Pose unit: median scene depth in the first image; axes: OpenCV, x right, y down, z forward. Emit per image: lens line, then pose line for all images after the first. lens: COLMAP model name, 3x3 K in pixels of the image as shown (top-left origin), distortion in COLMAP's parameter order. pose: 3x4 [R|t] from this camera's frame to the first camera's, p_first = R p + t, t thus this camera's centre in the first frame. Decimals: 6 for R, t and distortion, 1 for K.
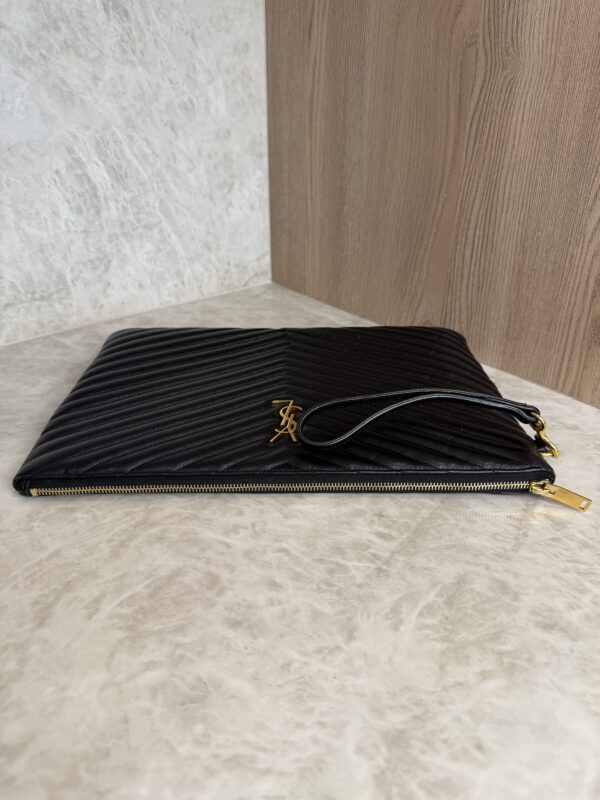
lens RADIAL K [[571.5, 0, 300.0], [0, 571.5, 400.0], [0, 0, 1]] dist [-0.004186, -0.039390]
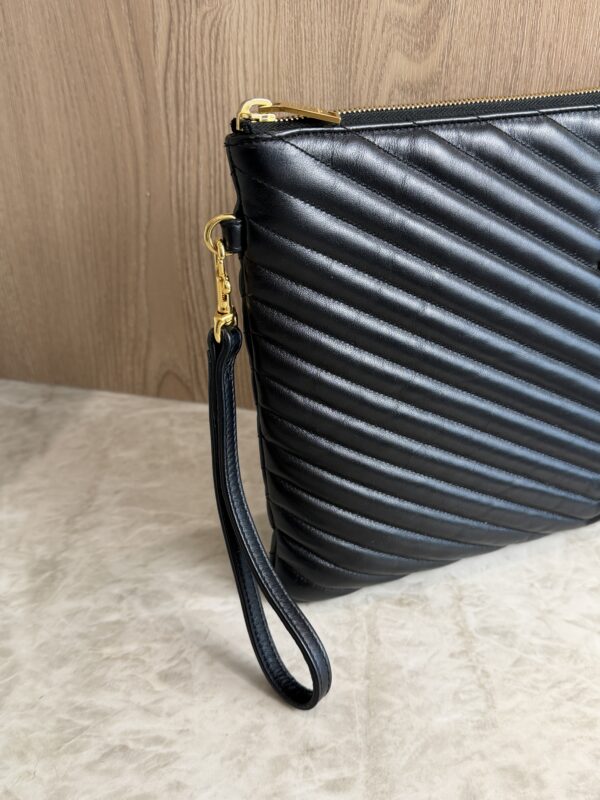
lens RADIAL K [[784.1, 0, 300.0], [0, 784.1, 400.0], [0, 0, 1]] dist [-0.007344, -0.023630]
pose [[0.812846, -0.319742, 0.486875, -0.187910], [0.299084, 0.946373, 0.122180, -0.308351], [-0.499831, 0.046303, 0.864885, 0.238056]]
